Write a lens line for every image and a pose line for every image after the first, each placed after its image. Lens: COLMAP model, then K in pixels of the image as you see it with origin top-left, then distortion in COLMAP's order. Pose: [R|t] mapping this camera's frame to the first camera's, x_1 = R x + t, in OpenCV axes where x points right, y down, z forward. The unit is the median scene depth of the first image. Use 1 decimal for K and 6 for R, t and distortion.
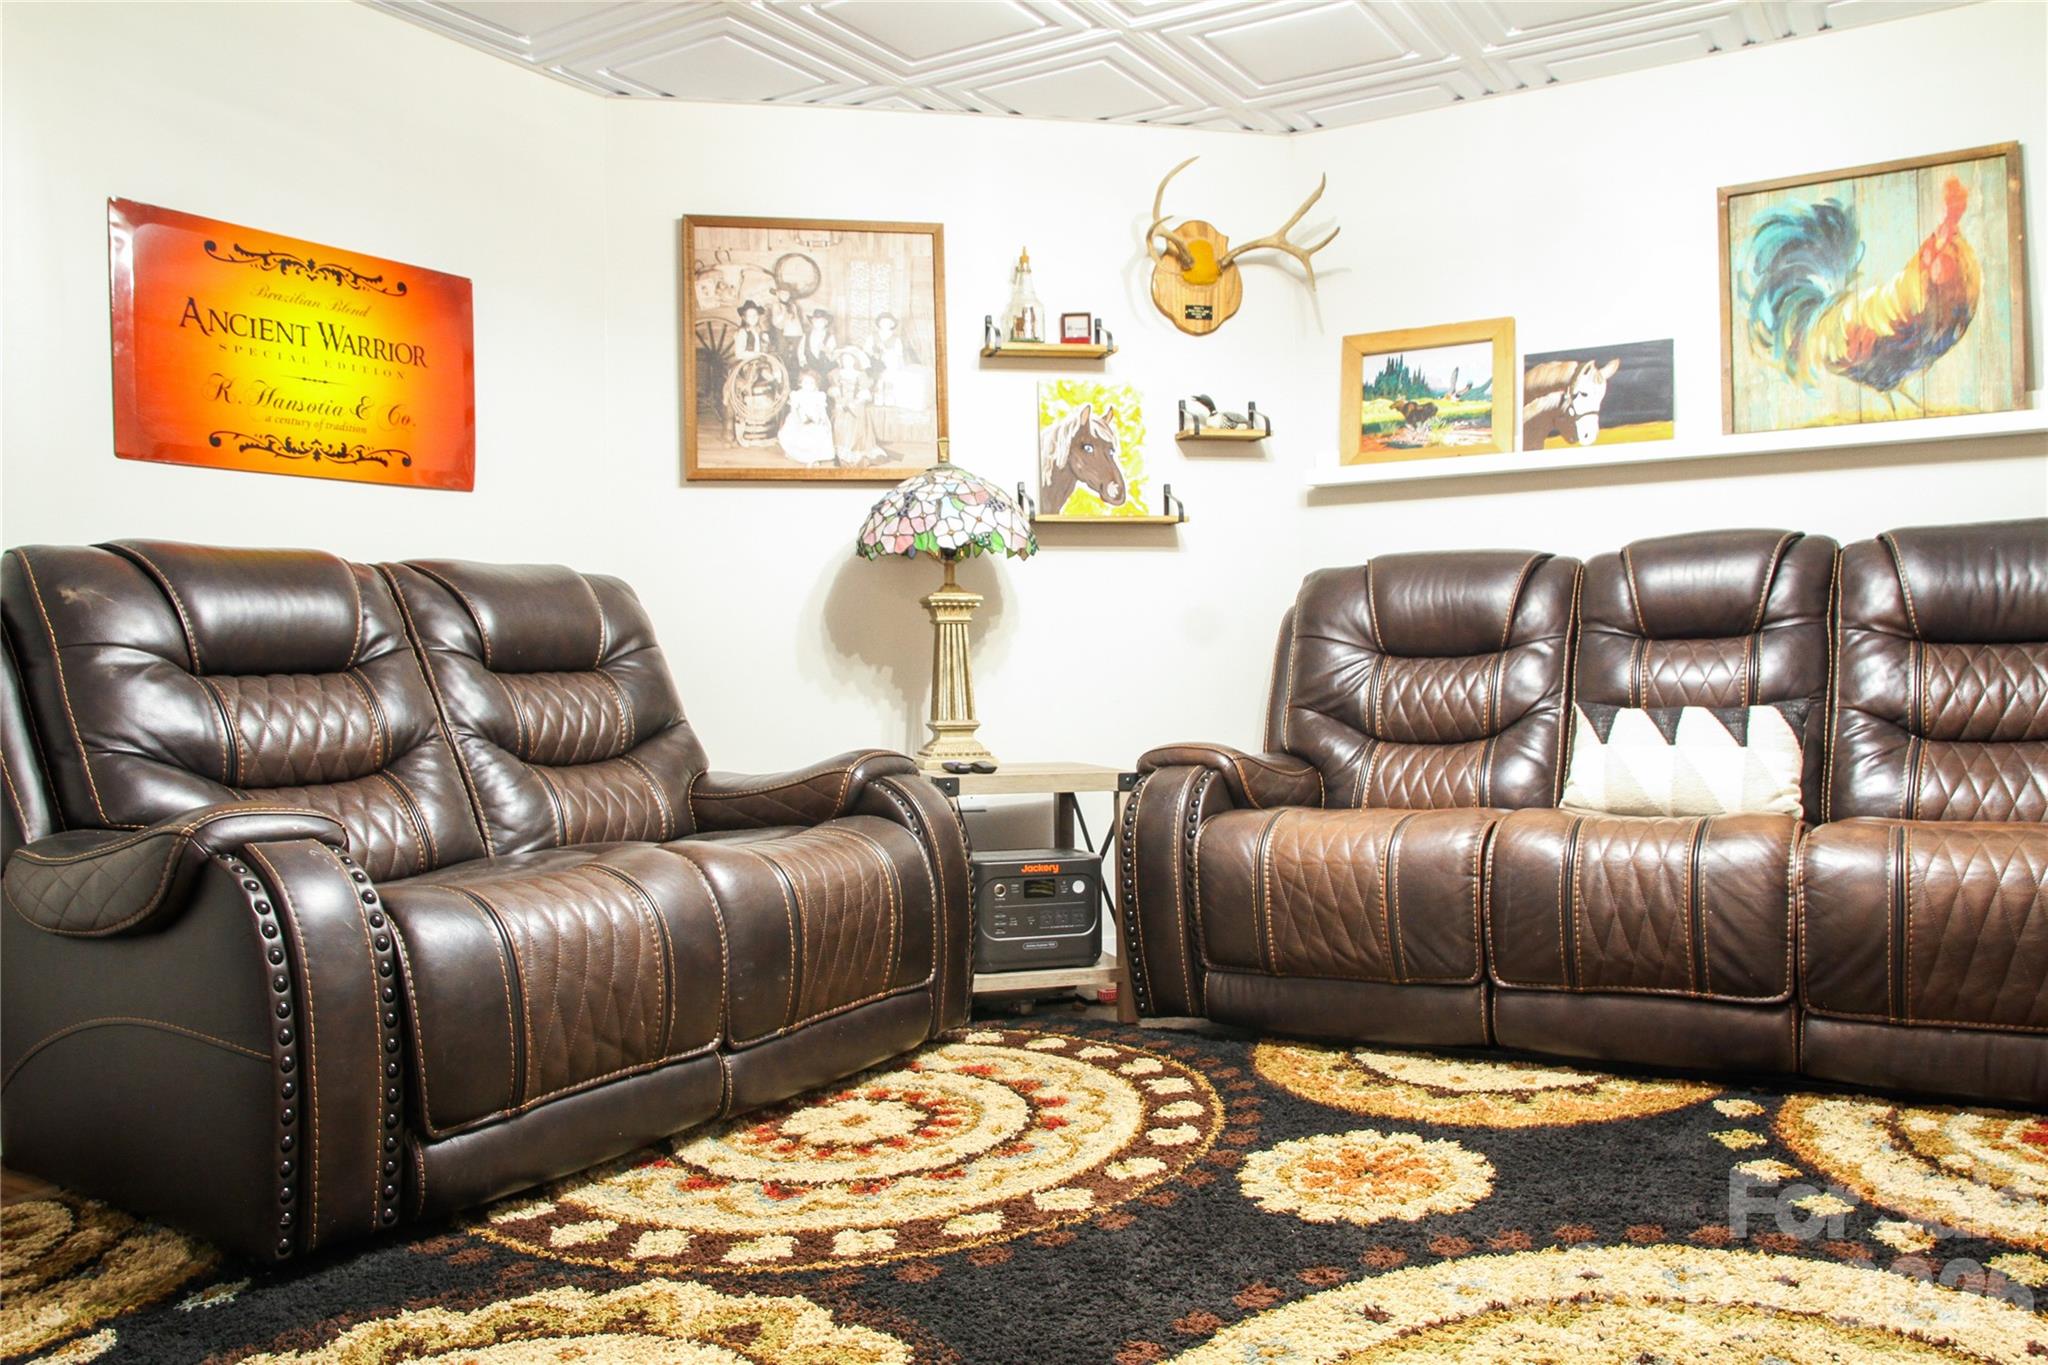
lens RADIAL K [[1612.7, 0, 1030.0], [0, 1612.7, 687.0], [0, 0, 1]] dist [-0.108993, 0.106745]
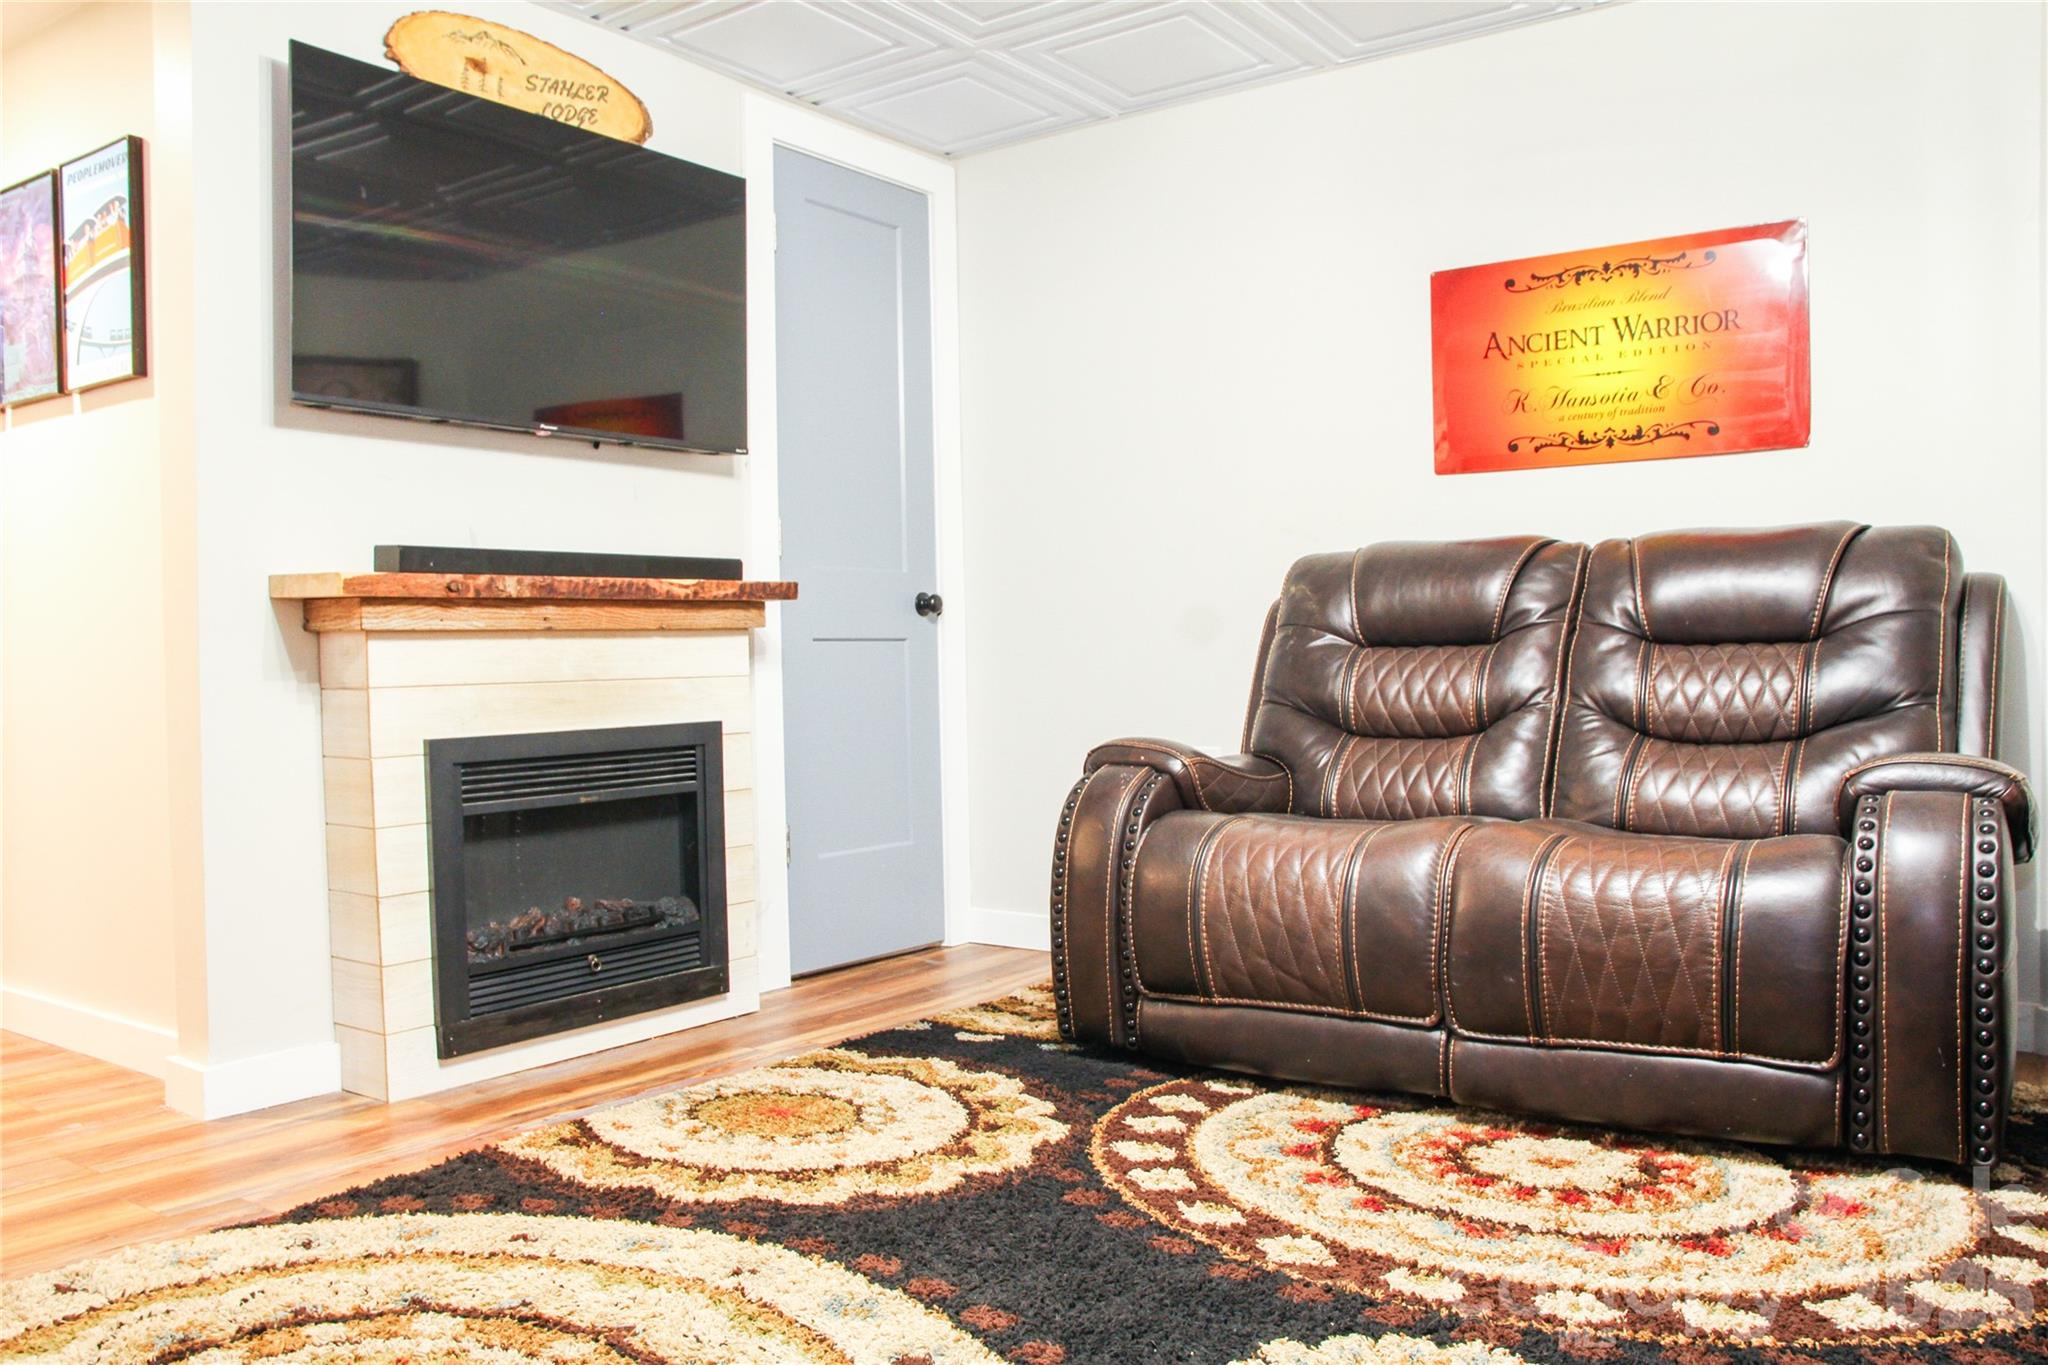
lens RADIAL K [[1612.7, 0, 1030.0], [0, 1612.7, 687.0], [0, 0, 1]] dist [-0.108993, 0.106745]
pose [[-0.063891, 0.032728, -0.997420, 0.768041], [-0.000597, 0.999461, 0.032834, -0.016371], [0.997957, 0.002693, -0.063837, 0.774846]]
